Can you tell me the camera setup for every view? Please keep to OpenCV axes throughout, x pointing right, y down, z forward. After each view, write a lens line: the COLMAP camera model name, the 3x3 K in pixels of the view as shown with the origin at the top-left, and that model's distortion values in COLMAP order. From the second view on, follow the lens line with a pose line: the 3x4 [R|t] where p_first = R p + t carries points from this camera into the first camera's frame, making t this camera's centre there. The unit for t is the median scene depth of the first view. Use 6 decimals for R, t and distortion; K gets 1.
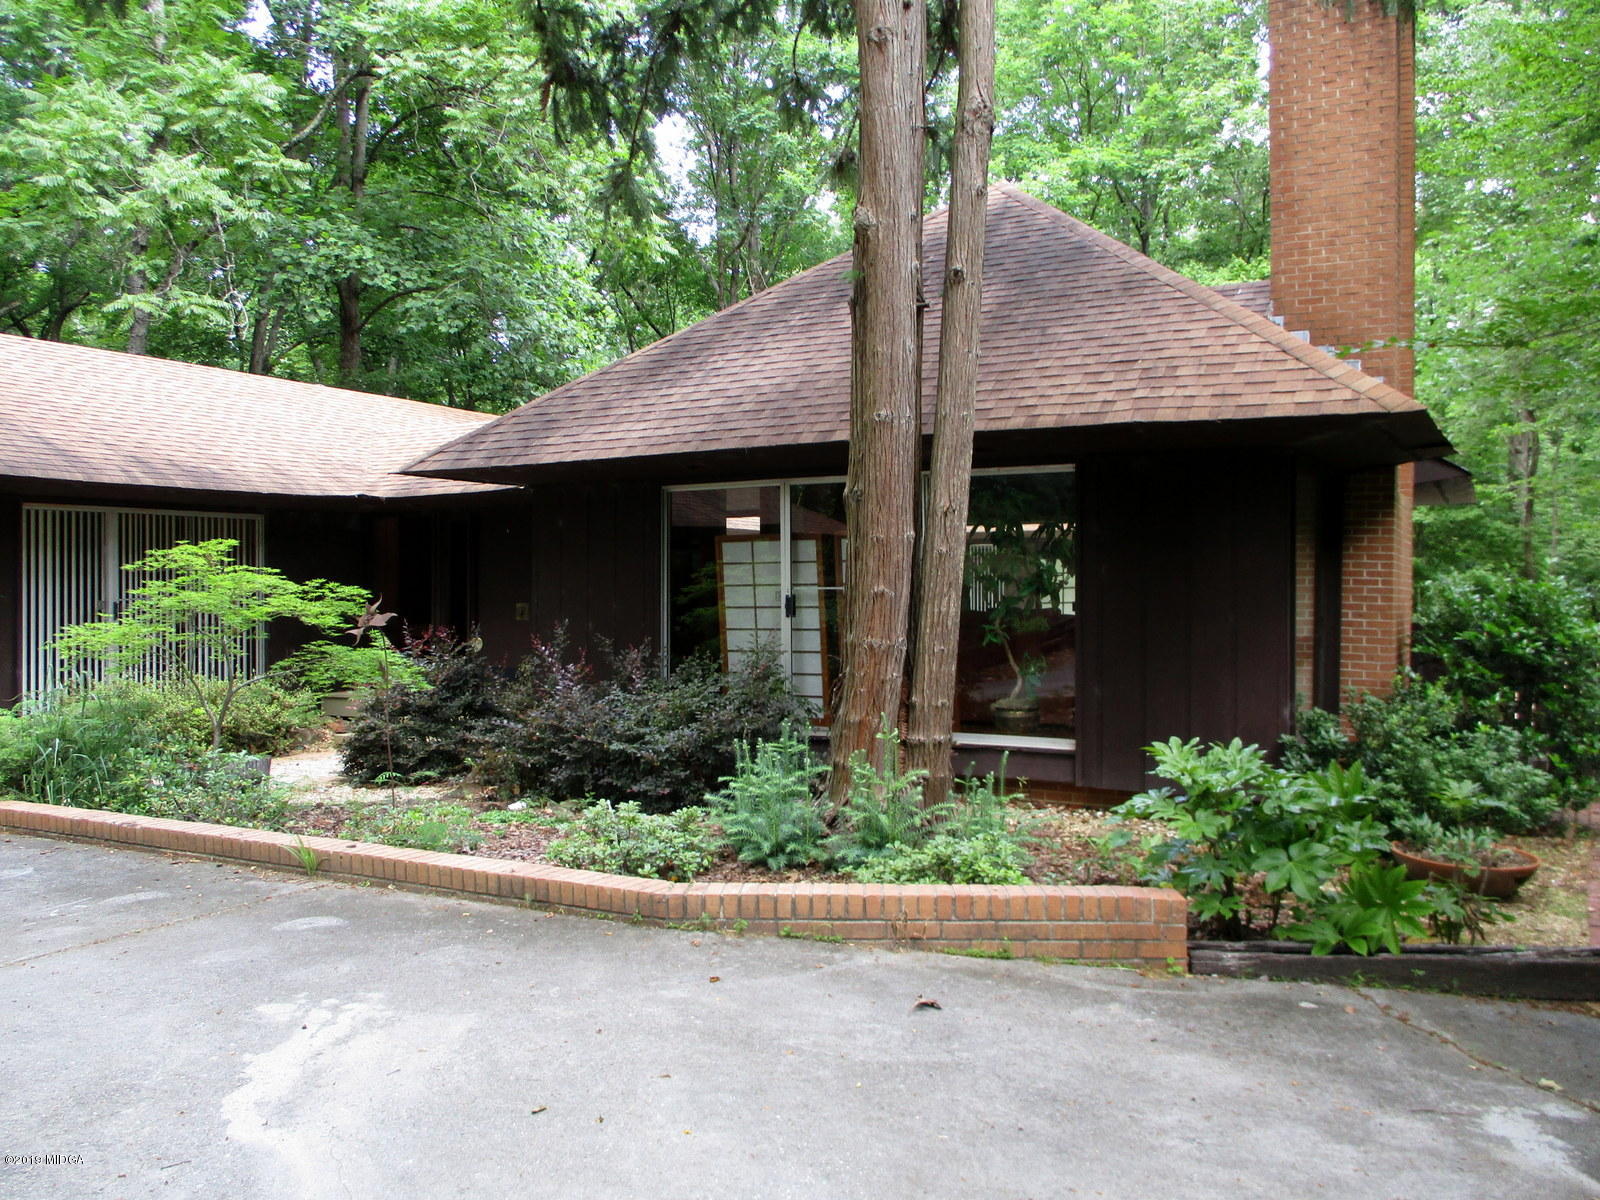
lens RADIAL K [[1364.3, 0, 807.4], [0, 1364.3, 603.7], [0, 0, 1]] dist [-0.031169, 0.001032]
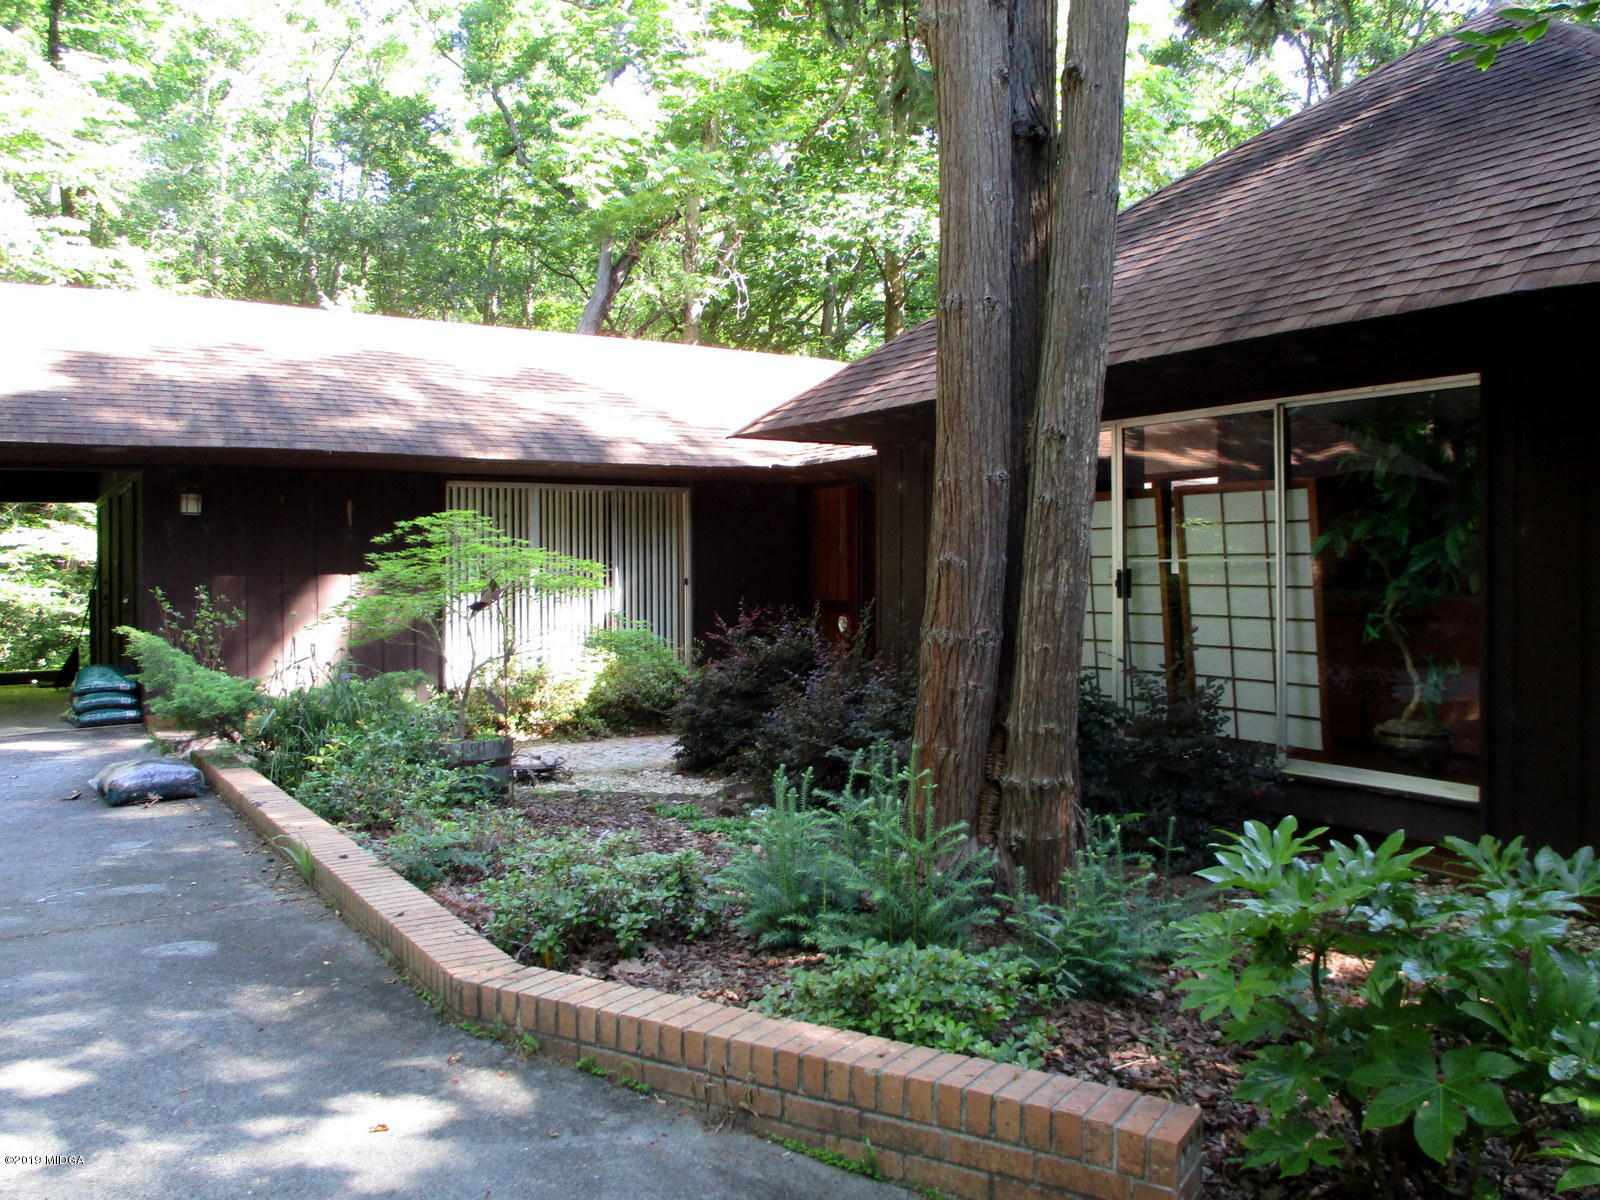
lens RADIAL K [[1364.3, 0, 796.0], [0, 1364.3, 587.8], [0, 0, 1]] dist [-0.031169, 0.001032]
pose [[0.875954, 0.008302, -0.482324, 0.239564], [-0.006460, 0.999964, 0.005481, 0.001224], [0.482352, -0.001685, 0.875976, 0.280853]]
